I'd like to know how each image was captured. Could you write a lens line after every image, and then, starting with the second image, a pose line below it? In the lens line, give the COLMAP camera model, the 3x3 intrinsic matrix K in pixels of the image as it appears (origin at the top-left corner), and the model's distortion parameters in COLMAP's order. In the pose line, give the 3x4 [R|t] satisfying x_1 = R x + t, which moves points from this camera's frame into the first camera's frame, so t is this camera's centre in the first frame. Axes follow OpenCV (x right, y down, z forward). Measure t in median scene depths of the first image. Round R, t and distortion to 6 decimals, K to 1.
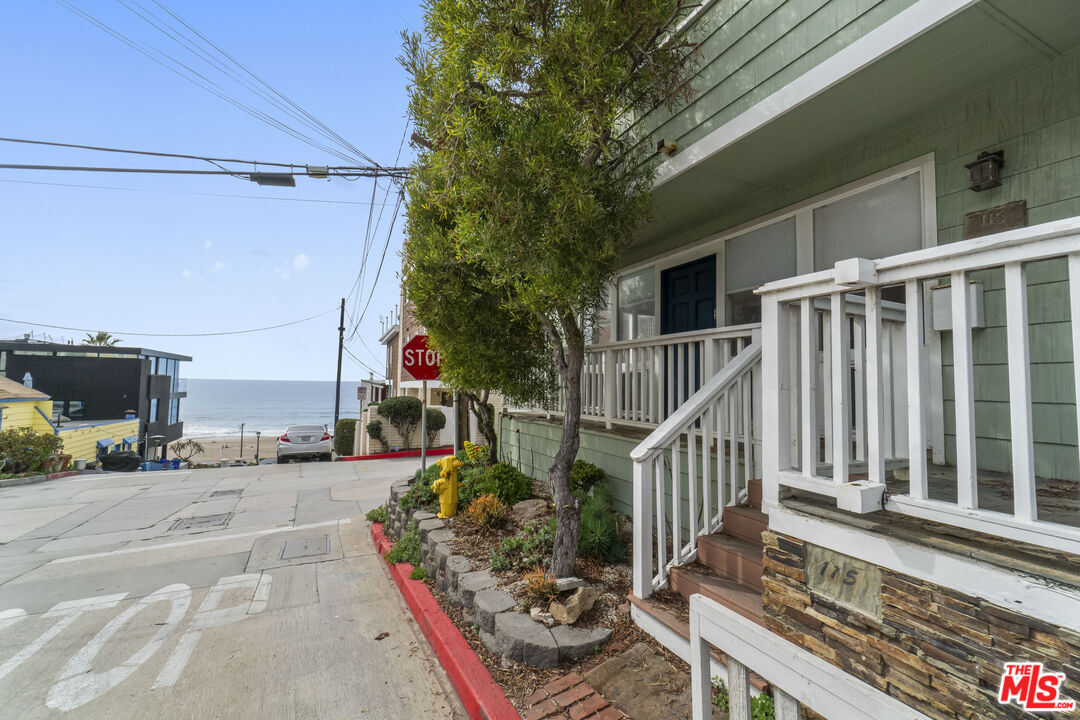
lens RADIAL K [[459.3, 0, 536.7], [0, 459.3, 361.7], [0, 0, 1]] dist [-0.011642, 0.000369]
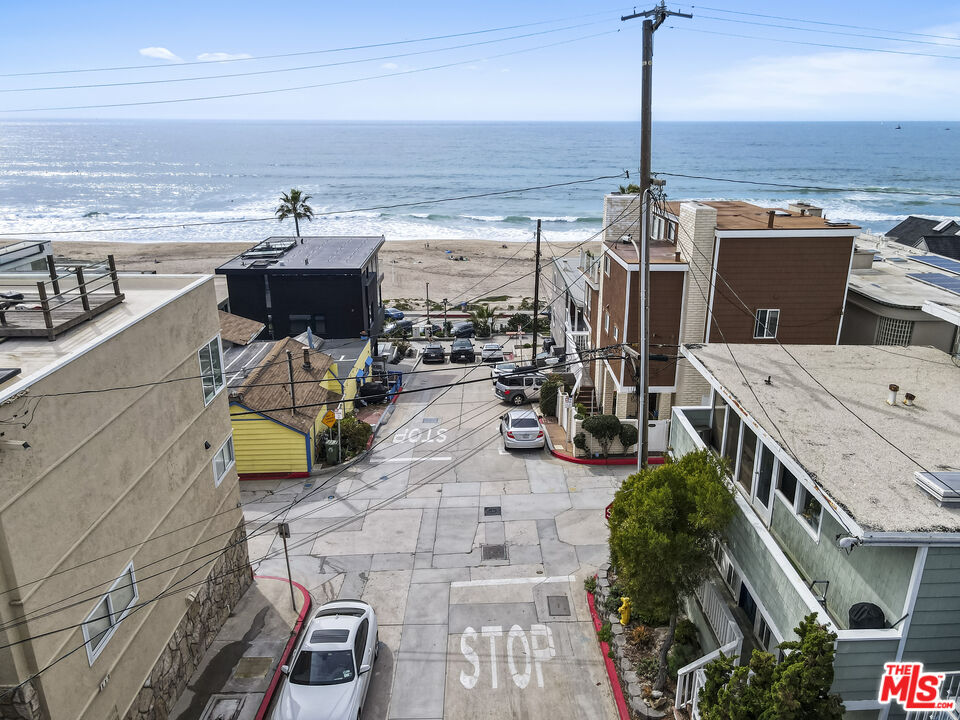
lens RADIAL K [[699.9, 0, 490.4], [0, 699.9, 360.4], [0, 0, 1]] dist [0.003767, 0.008404]
pose [[0.909690, 0.119722, -0.397658, 0.521784], [0.034372, 0.932554, 0.359392, -2.688338], [0.413864, -0.340603, 0.844219, -2.163838]]
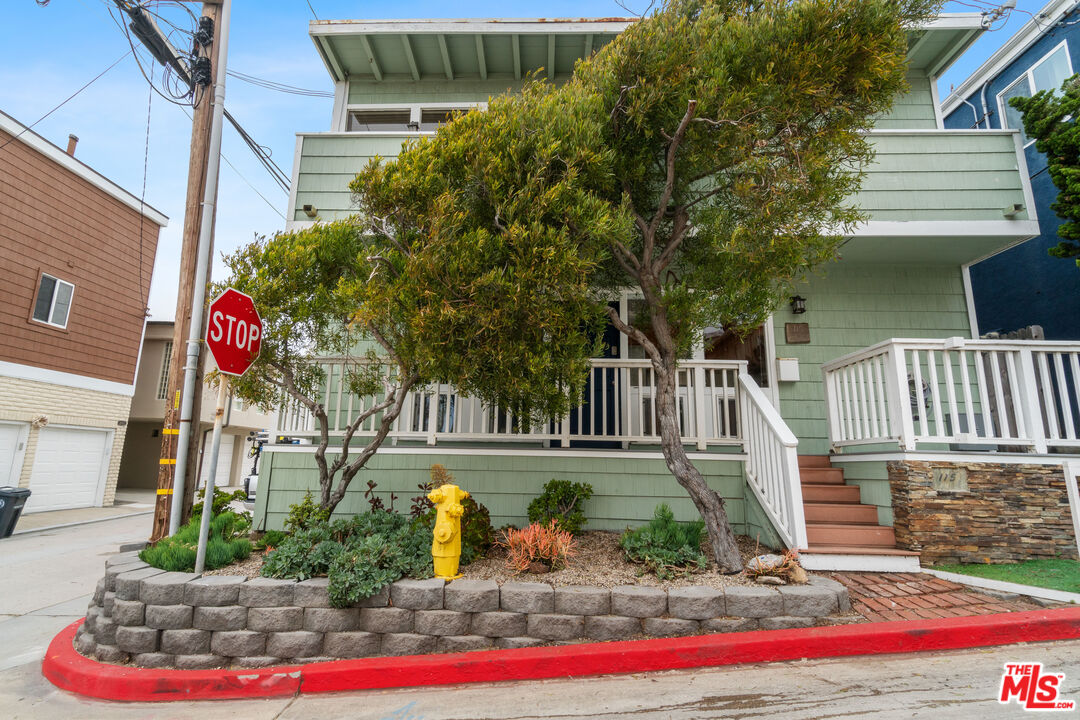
lens RADIAL K [[503.2, 0, 530.2], [0, 503.2, 363.0], [0, 0, 1]] dist [-0.000040, 0.000225]
pose [[0.463622, 0.160699, 0.871338, -1.095414], [-0.055985, 0.986763, -0.152199, 0.182040], [-0.884263, 0.021781, 0.466482, 0.734309]]
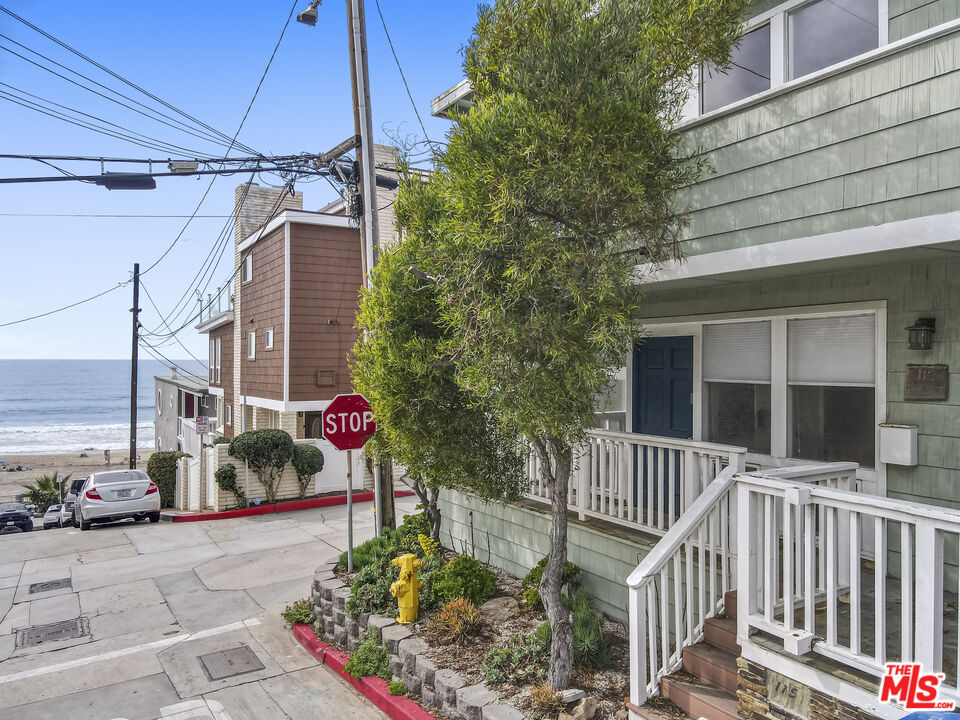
lens RADIAL K [[699.9, 0, 490.4], [0, 699.9, 360.4], [0, 0, 1]] dist [0.003767, 0.008404]
pose [[0.993073, -0.014890, 0.116552, -0.247828], [0.008926, 0.998632, 0.051524, -0.332751], [-0.117160, -0.050127, 0.991847, -0.499218]]
